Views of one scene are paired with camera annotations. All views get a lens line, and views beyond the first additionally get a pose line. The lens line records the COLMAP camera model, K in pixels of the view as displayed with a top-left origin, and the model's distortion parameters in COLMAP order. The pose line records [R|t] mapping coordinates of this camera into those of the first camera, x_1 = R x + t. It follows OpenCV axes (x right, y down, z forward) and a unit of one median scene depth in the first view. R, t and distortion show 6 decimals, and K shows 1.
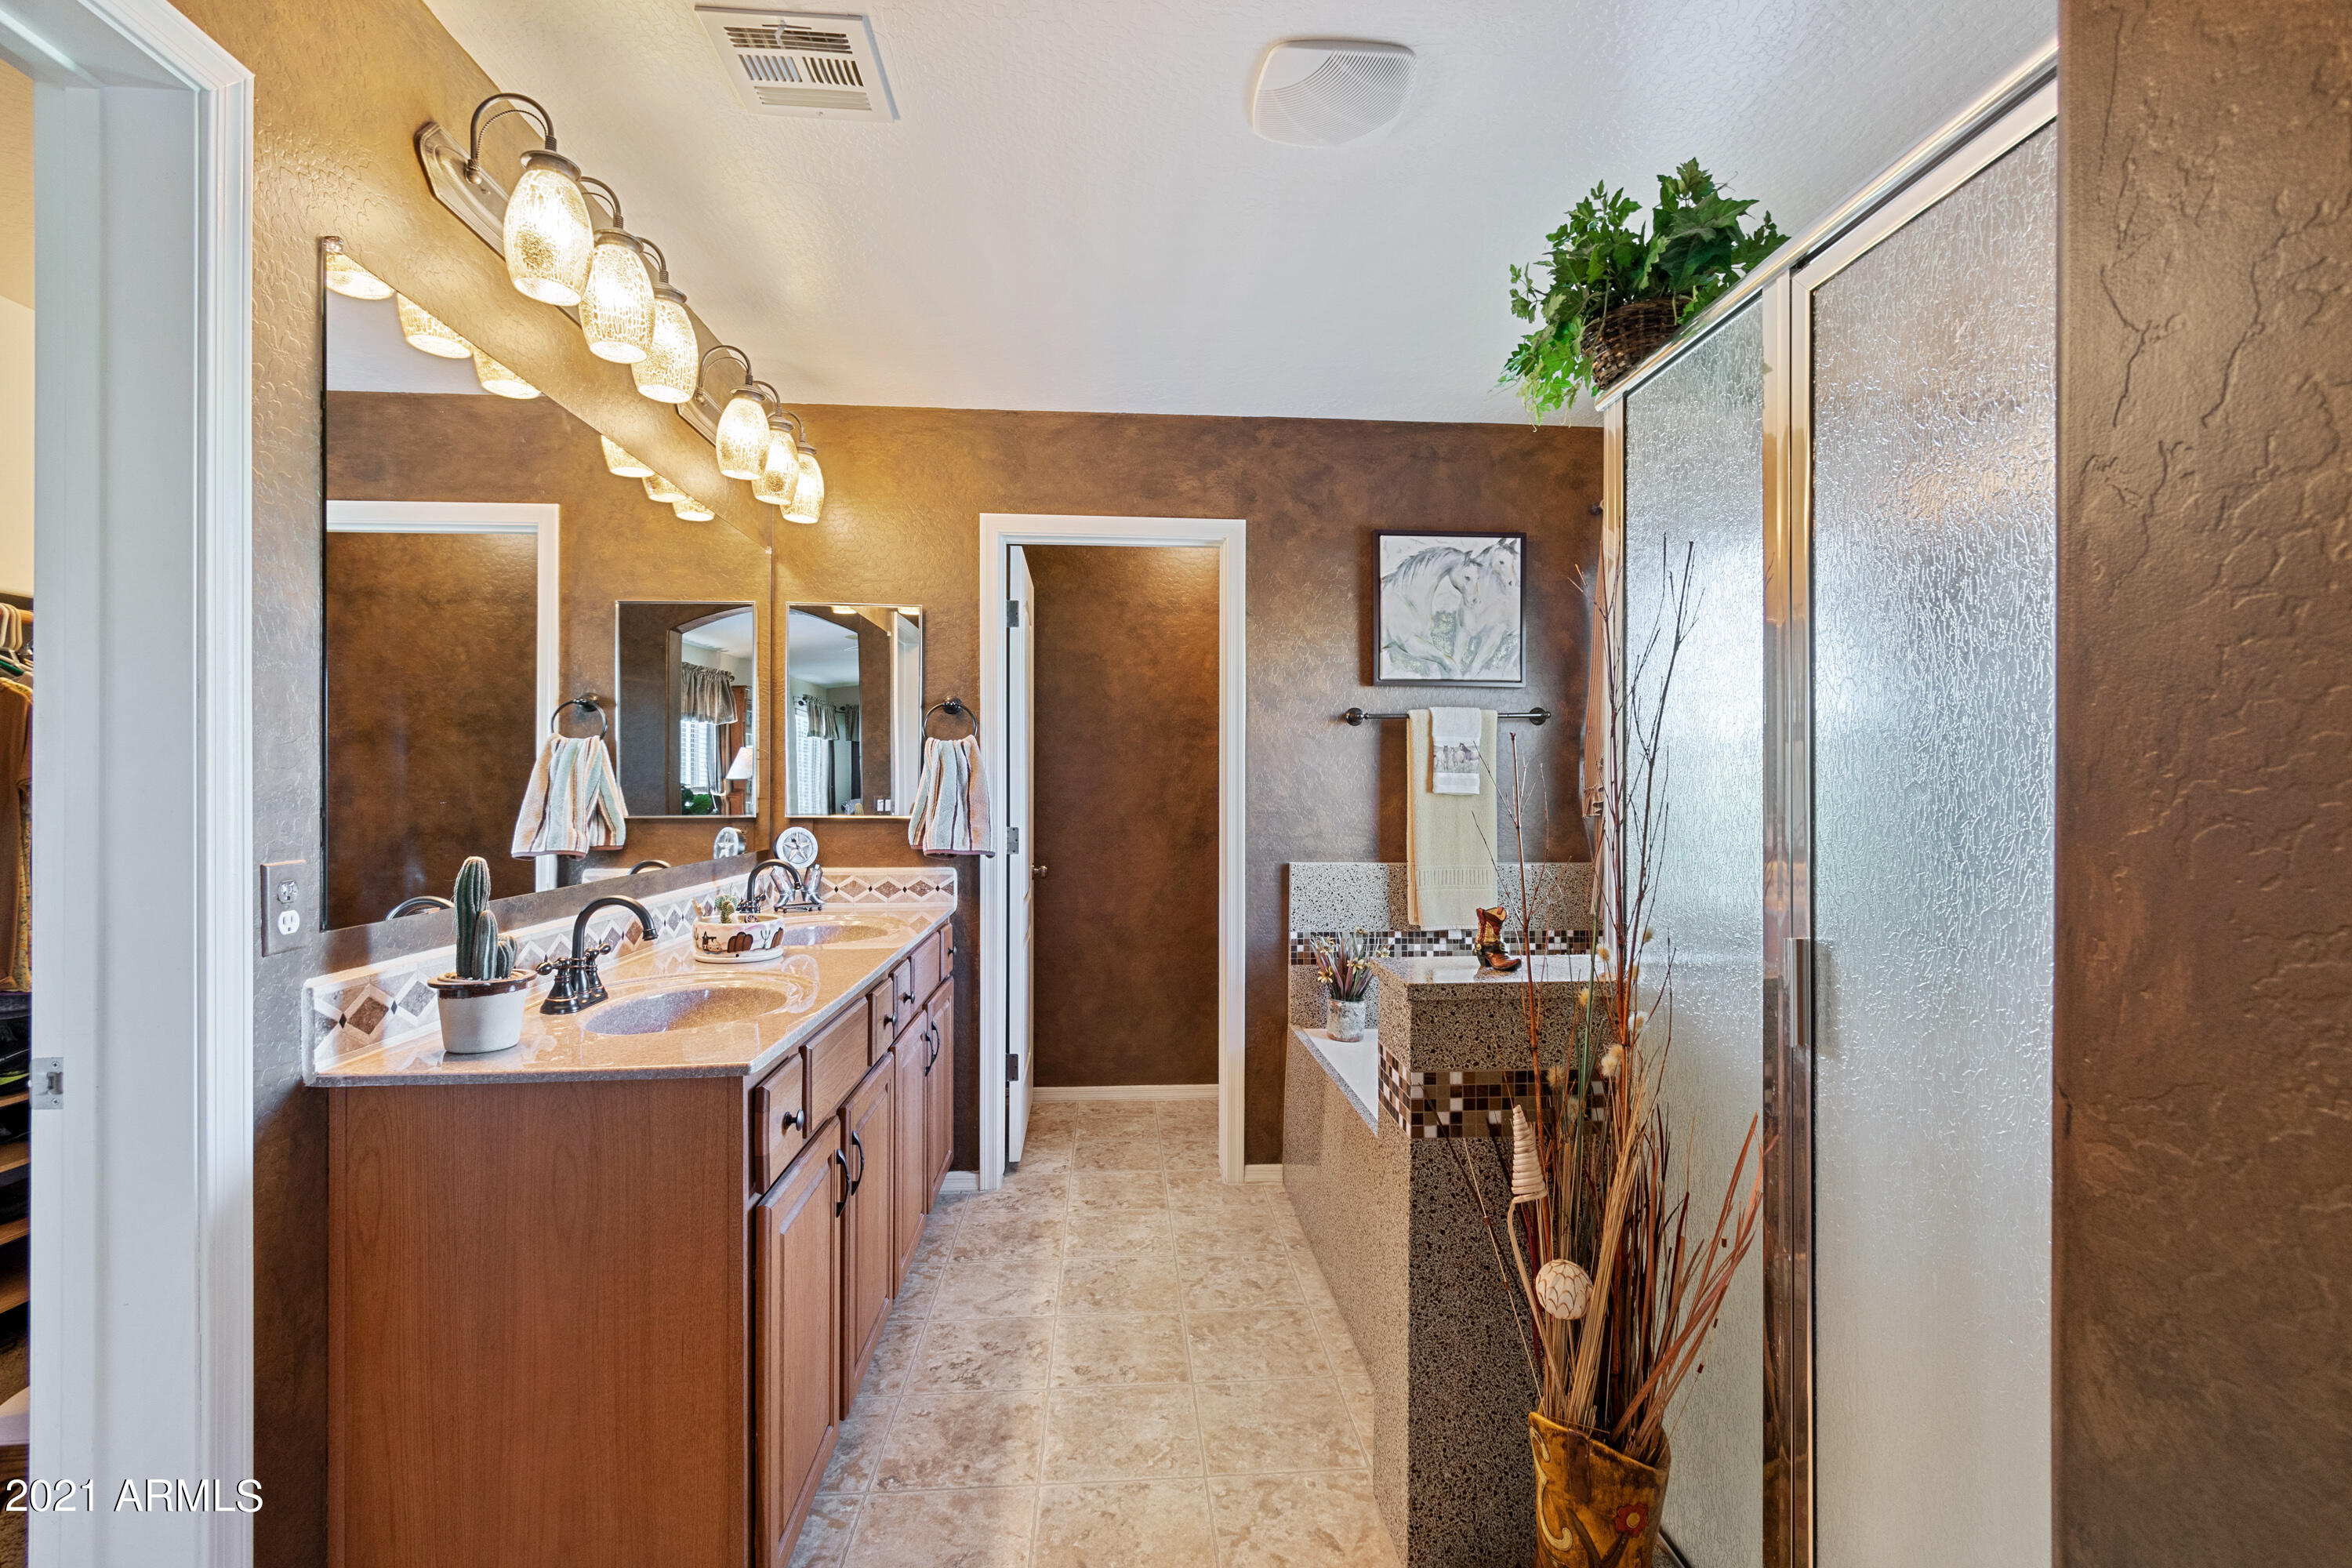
lens RADIAL K [[1014.2, 0, 1191.4], [0, 1014.2, 791.4], [0, 0, 1]] dist [-0.004479, 0.000211]
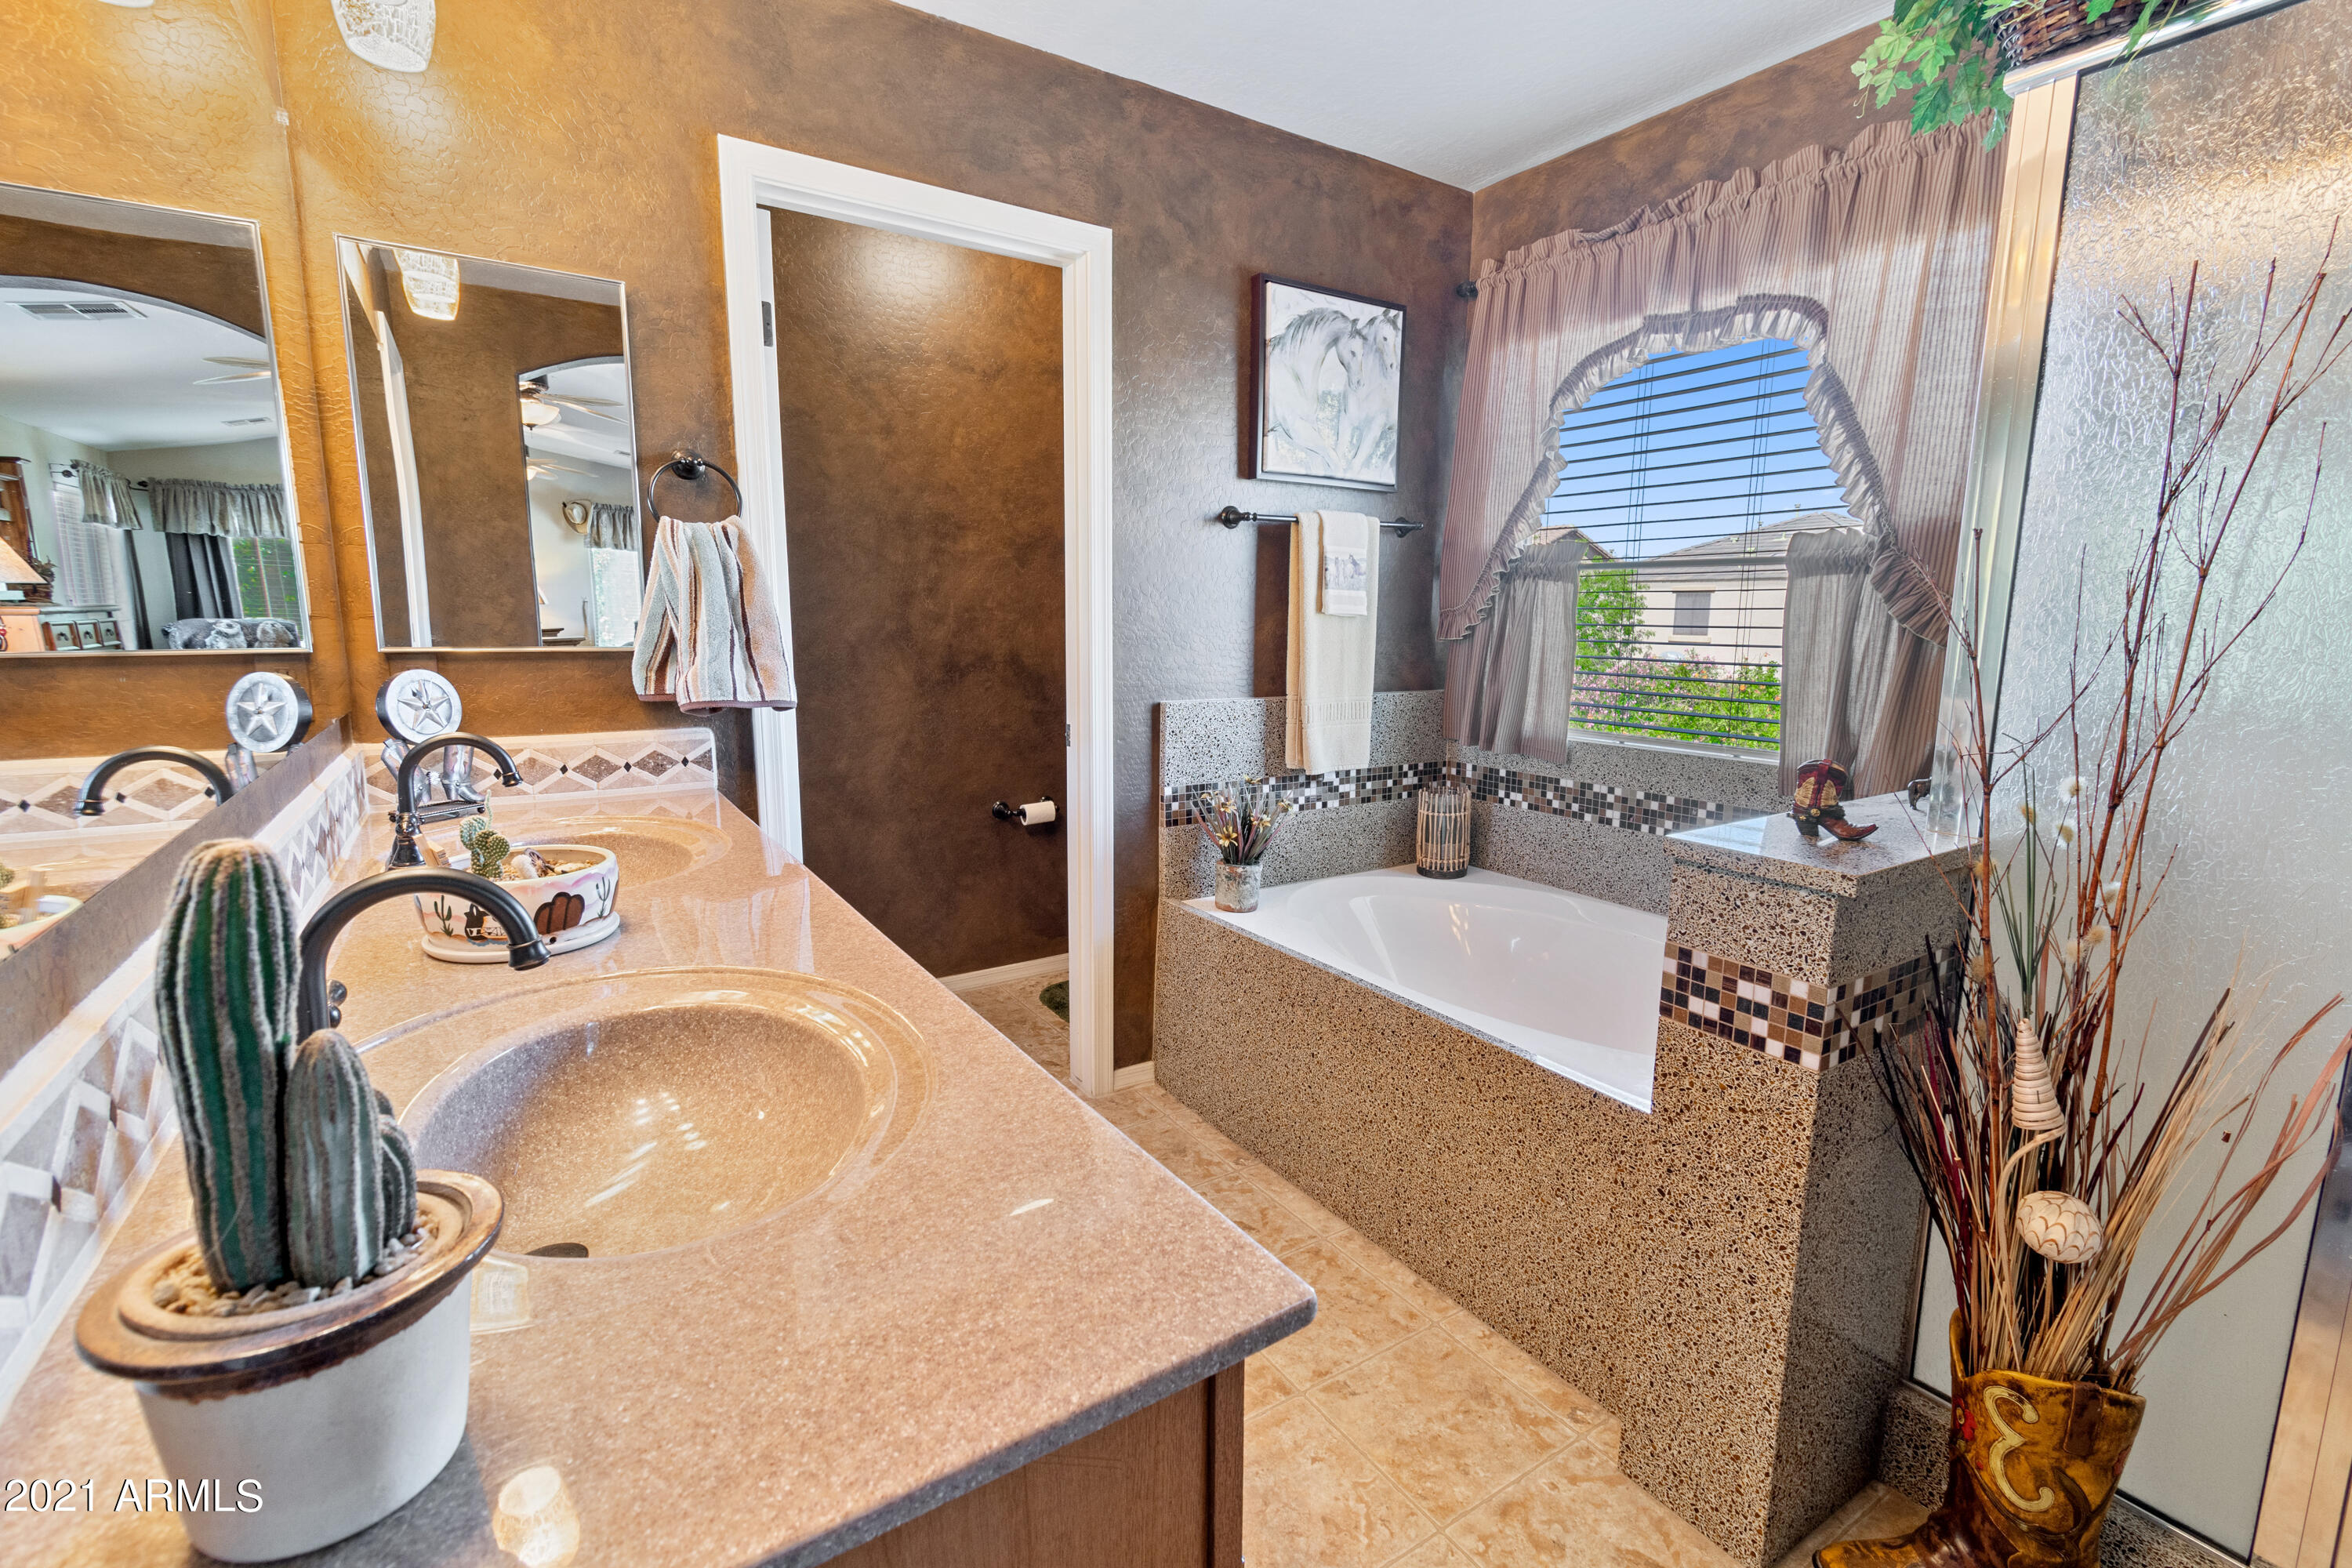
lens RADIAL K [[1014.2, 0, 1185.0], [0, 1014.2, 778.8], [0, 0, 1]] dist [-0.004479, 0.000211]
pose [[0.881732, -0.069725, 0.466570, -0.263081], [-0.005739, 0.987359, 0.158399, 0.004045], [-0.471716, -0.142343, 0.870185, 0.290735]]
